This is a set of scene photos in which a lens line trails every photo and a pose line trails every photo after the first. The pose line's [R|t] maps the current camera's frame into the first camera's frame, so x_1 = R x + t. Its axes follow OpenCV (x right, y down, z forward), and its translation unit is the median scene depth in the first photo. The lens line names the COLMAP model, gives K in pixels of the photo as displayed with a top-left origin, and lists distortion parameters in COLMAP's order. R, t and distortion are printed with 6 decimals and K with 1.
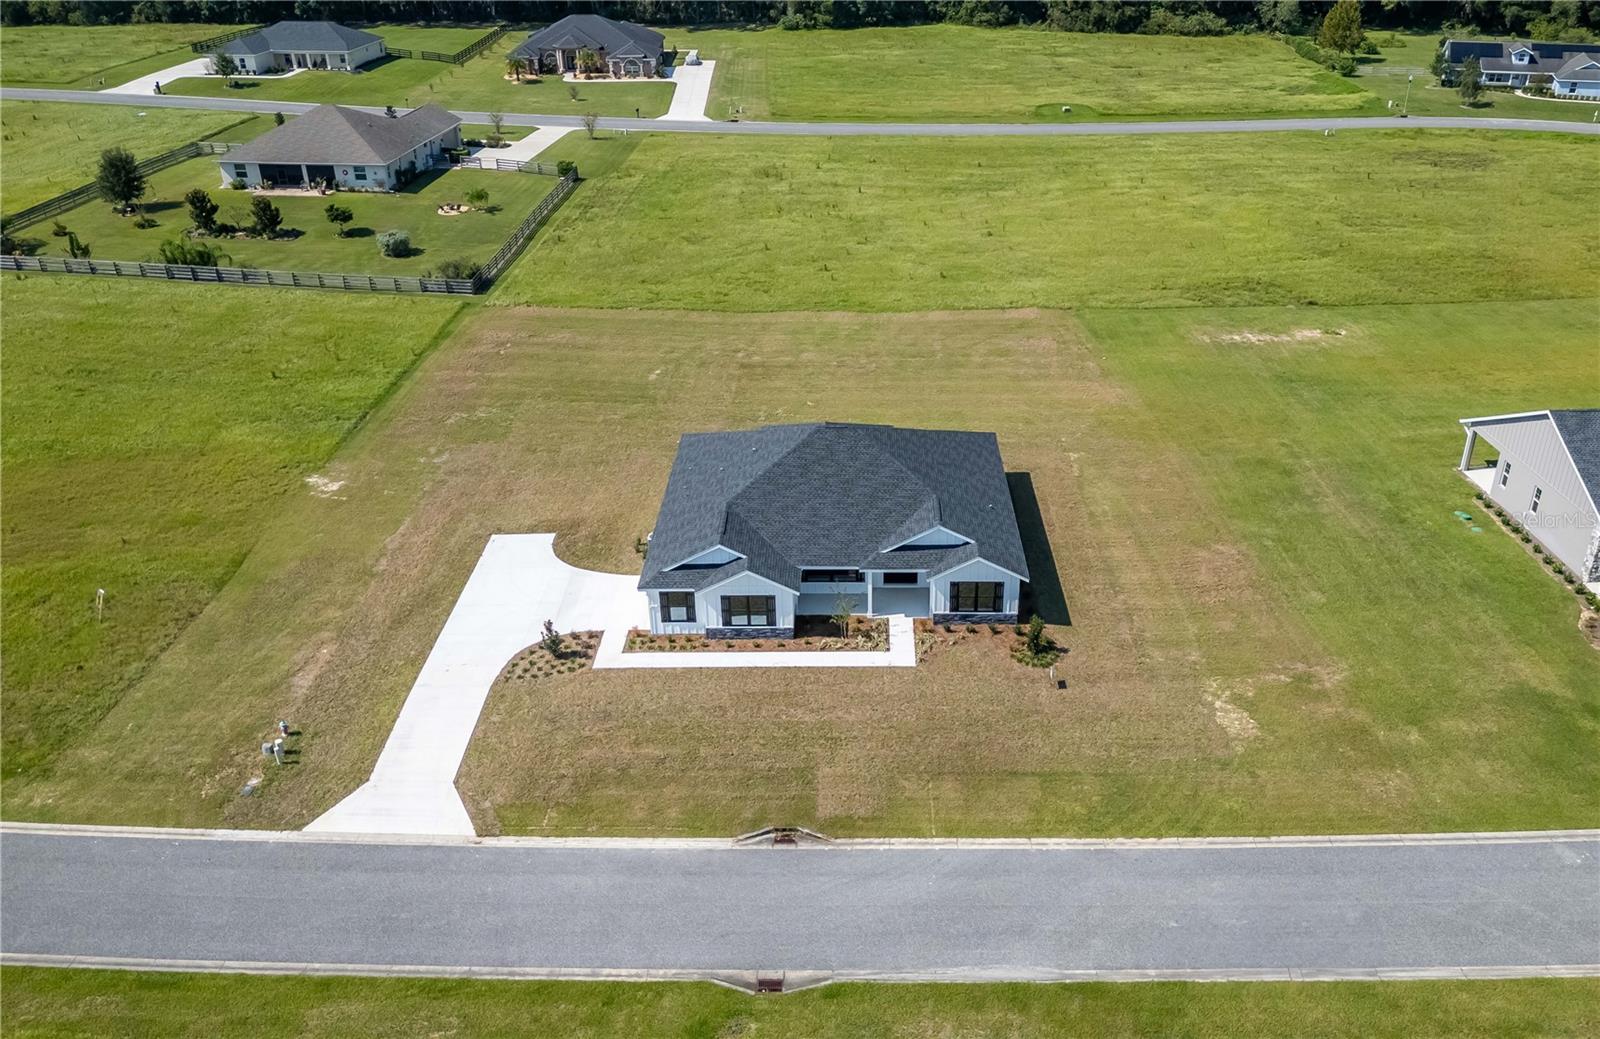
lens RADIAL K [[1313.0, 0, 805.5], [0, 1313.0, 494.2], [0, 0, 1]] dist [0.074244, -0.086013]
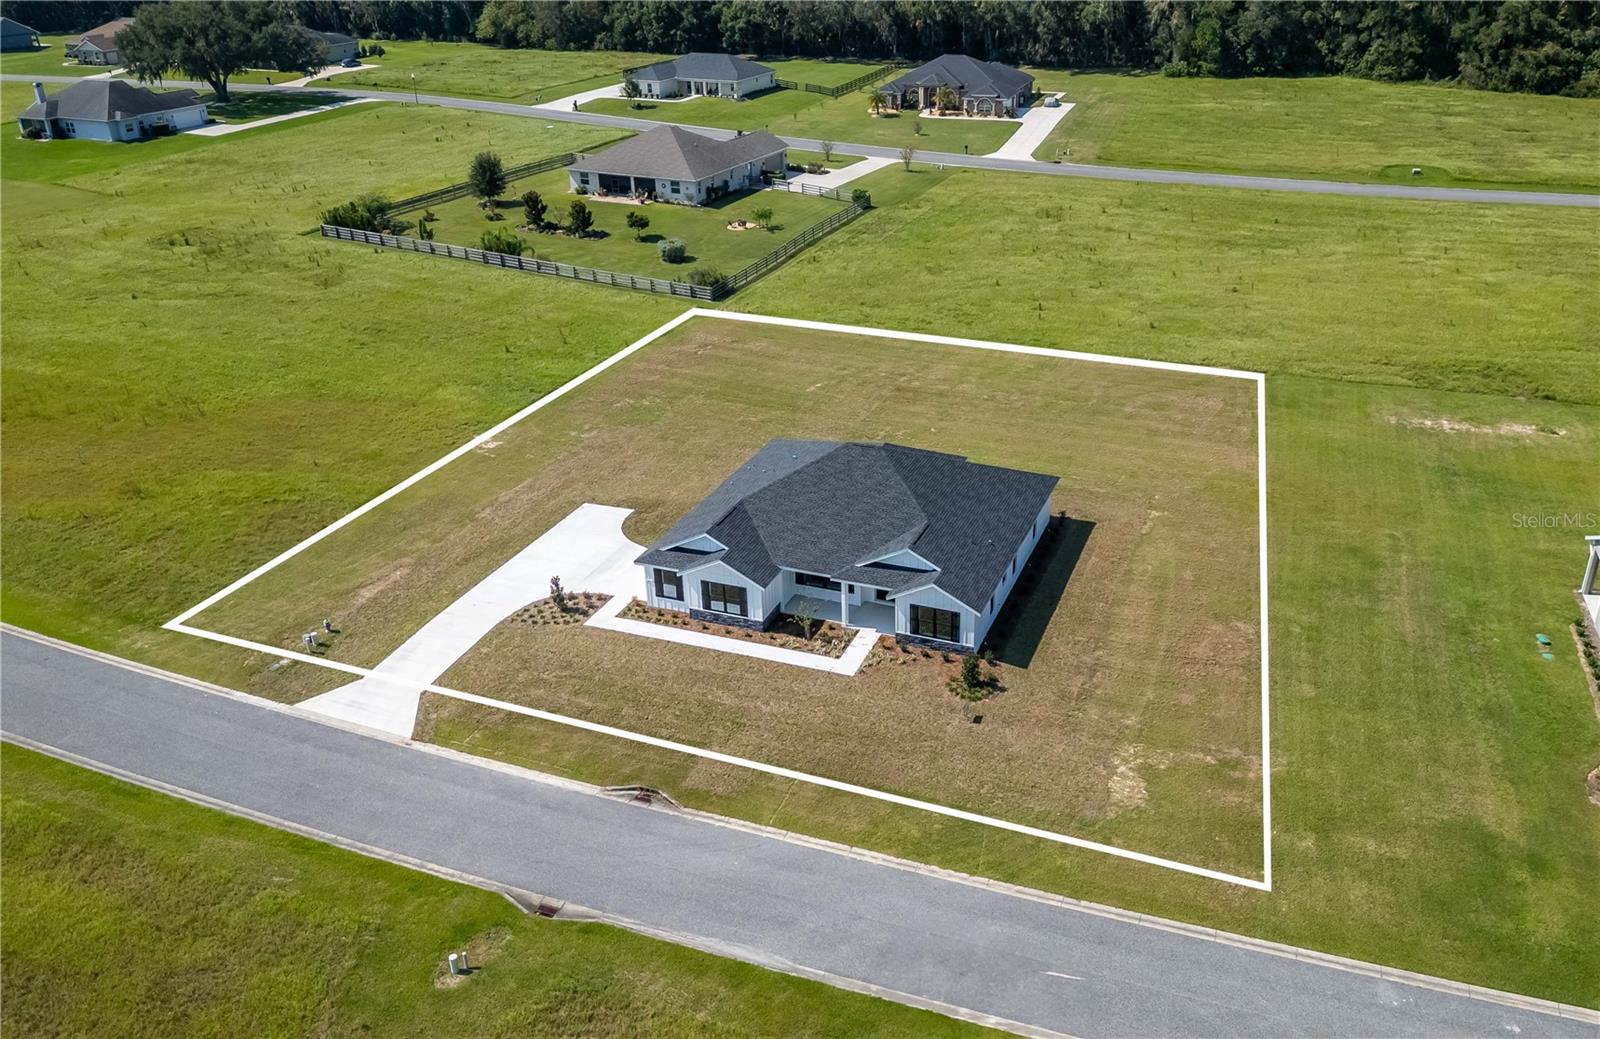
lens RADIAL K [[1299.4, 0, 819.2], [0, 1299.4, 496.1], [0, 0, 1]] dist [0.067499, -0.062661]
pose [[0.938219, 0.143647, -0.314820, 0.329298], [-0.151015, 0.988531, 0.000998, -0.006841], [0.311352, 0.046606, 0.949151, 0.004827]]
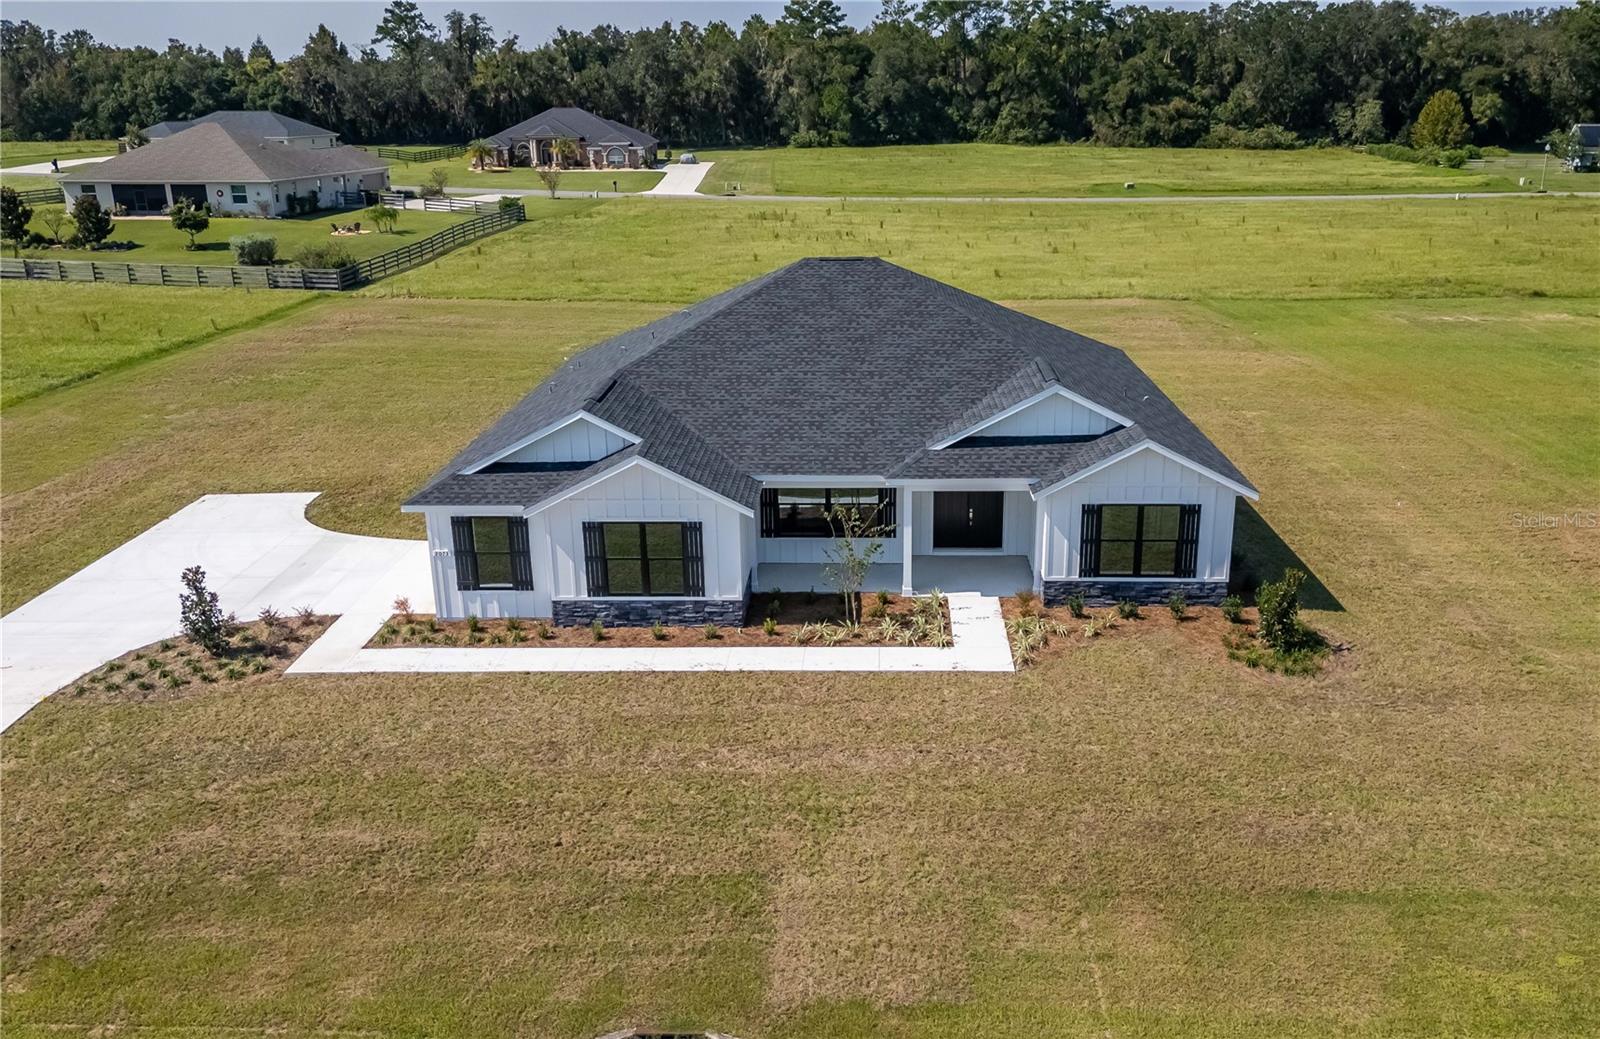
lens RADIAL K [[1341.3, 0, 810.0], [0, 1341.3, 527.6], [0, 0, 1]] dist [0.061791, -0.065772]
pose [[0.999901, 0.010099, -0.009802, 0.017612], [-0.011475, 0.988260, -0.152352, 0.138150], [0.008148, 0.152449, 0.988278, 0.497676]]
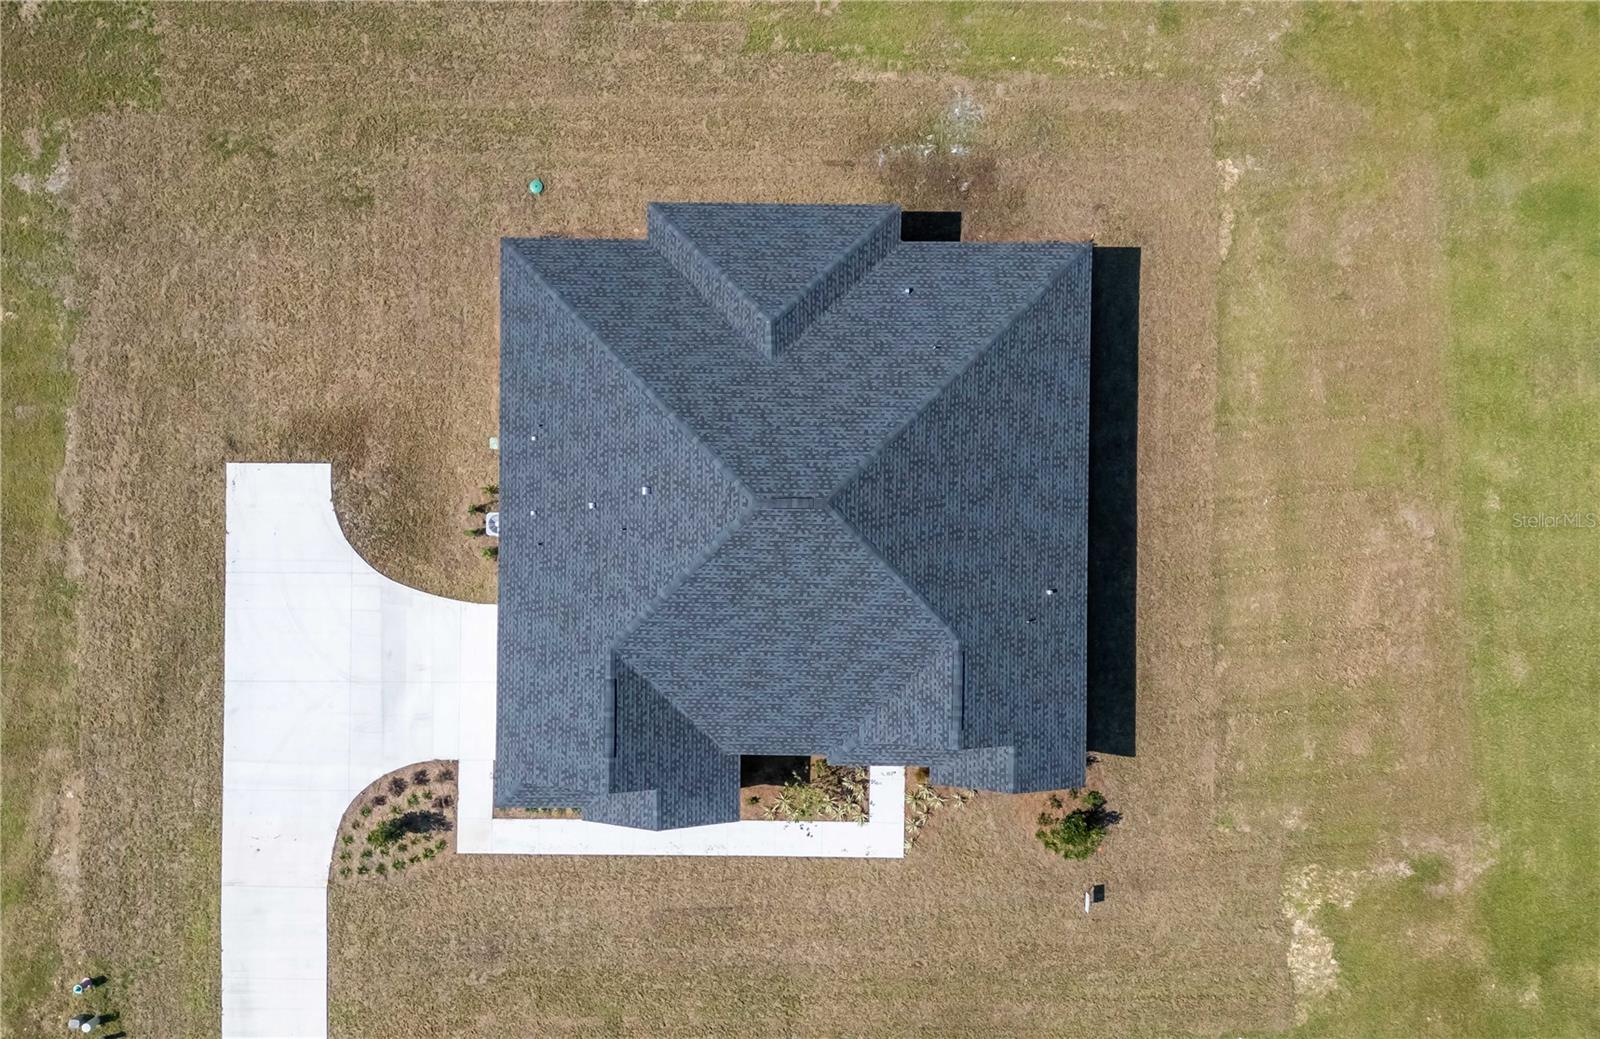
lens RADIAL K [[1350.1, 0, 778.3], [0, 1350.1, 513.8], [0, 0, 1]] dist [0.032622, -0.003123]
pose [[0.999712, -0.023868, -0.002626, 0.019339], [0.012880, 0.440722, 0.897551, -0.564940], [-0.020265, -0.897326, 0.440902, 0.763570]]
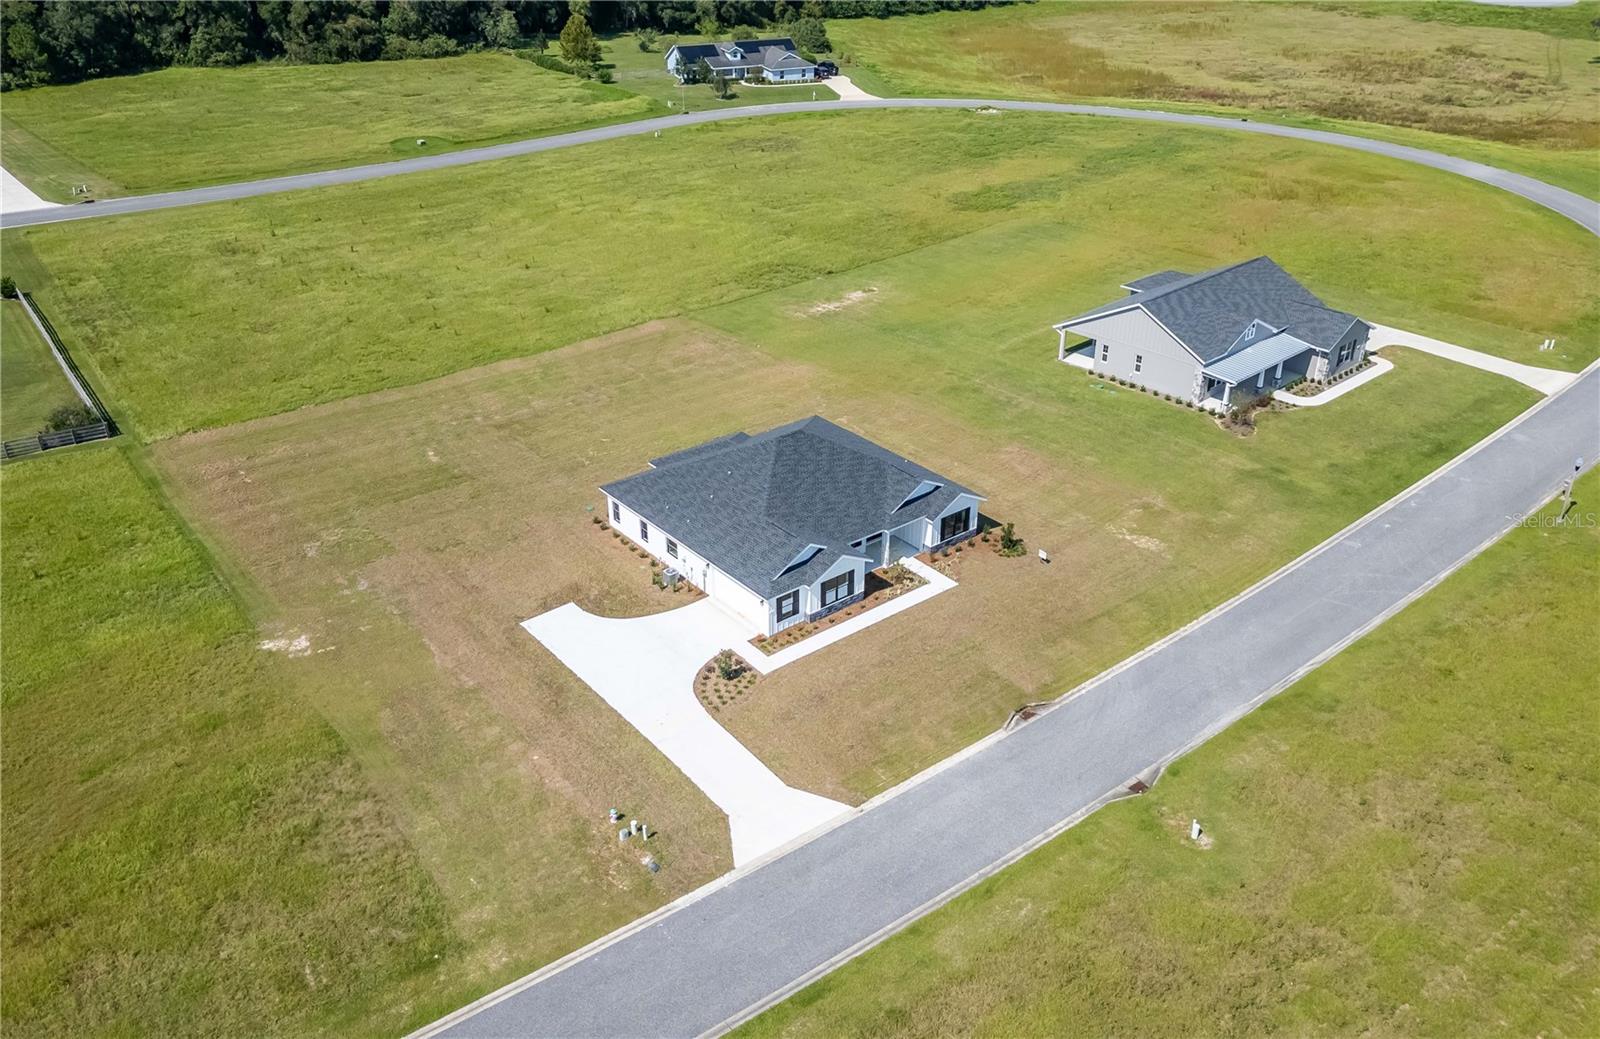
lens RADIAL K [[1324.5, 0, 749.8], [0, 1324.5, 513.0], [0, 0, 1]] dist [0.085499, -0.118465]
pose [[0.774342, -0.290557, 0.562113, -0.727693], [0.283168, 0.953544, 0.102809, -0.120089], [-0.565871, 0.079563, 0.820646, 0.021705]]
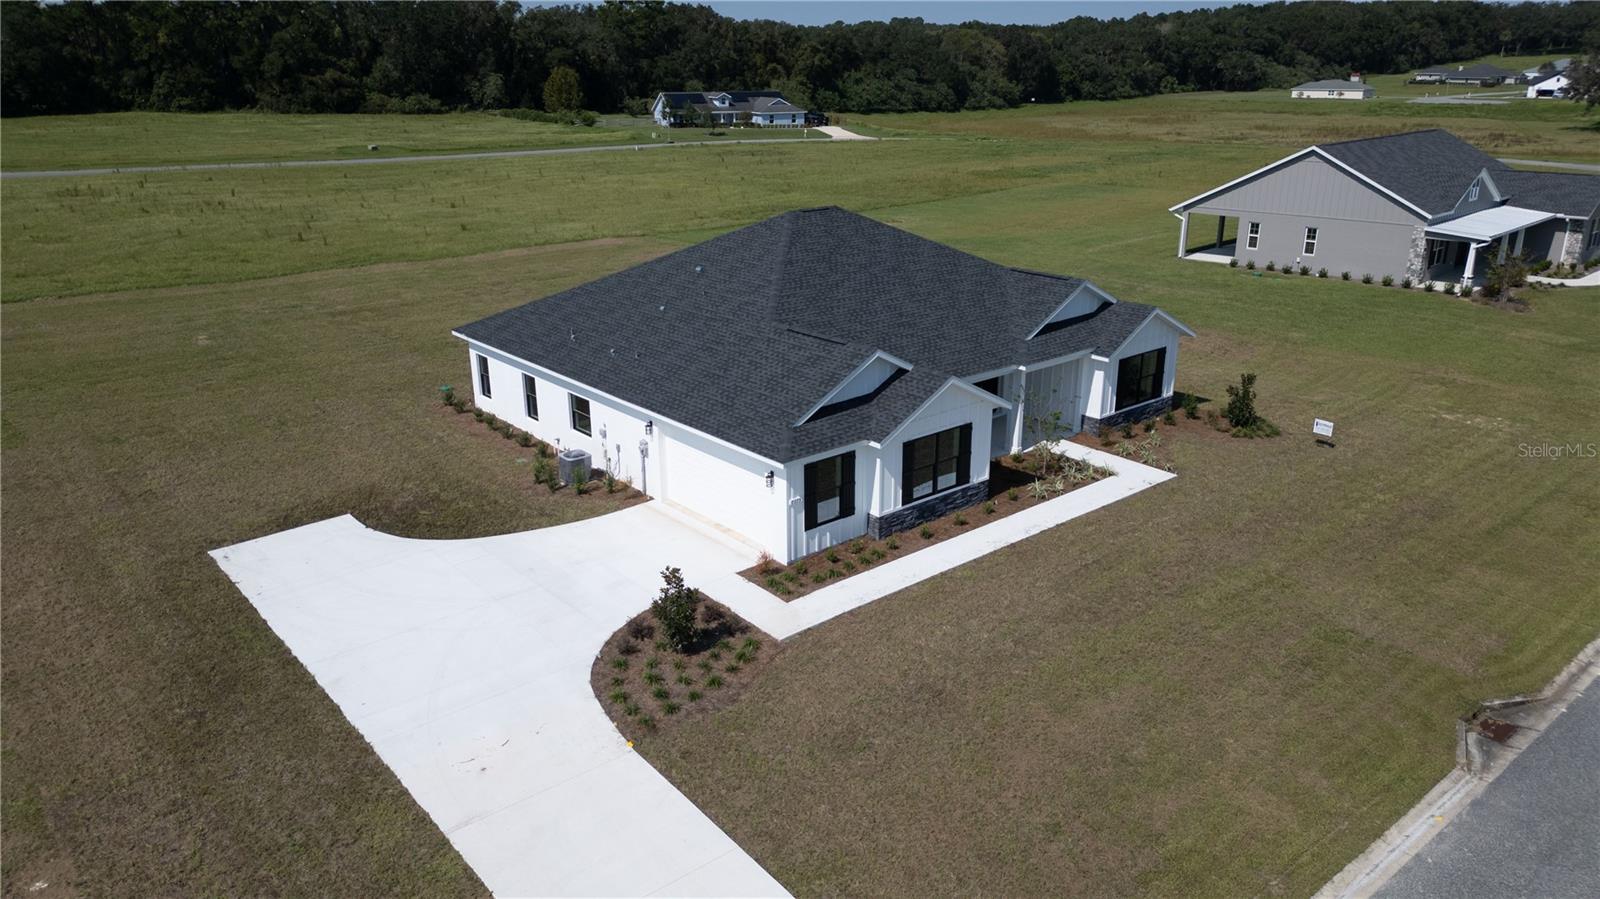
lens RADIAL K [[1129.7, 0, 789.2], [0, 1129.7, 448.9], [0, 0, 1]] dist [0.072505, -0.080679]
pose [[0.746642, -0.203591, 0.633306, -0.361035], [0.291196, 0.955986, -0.035985, 0.076228], [-0.598105, 0.211284, 0.773065, 0.621810]]
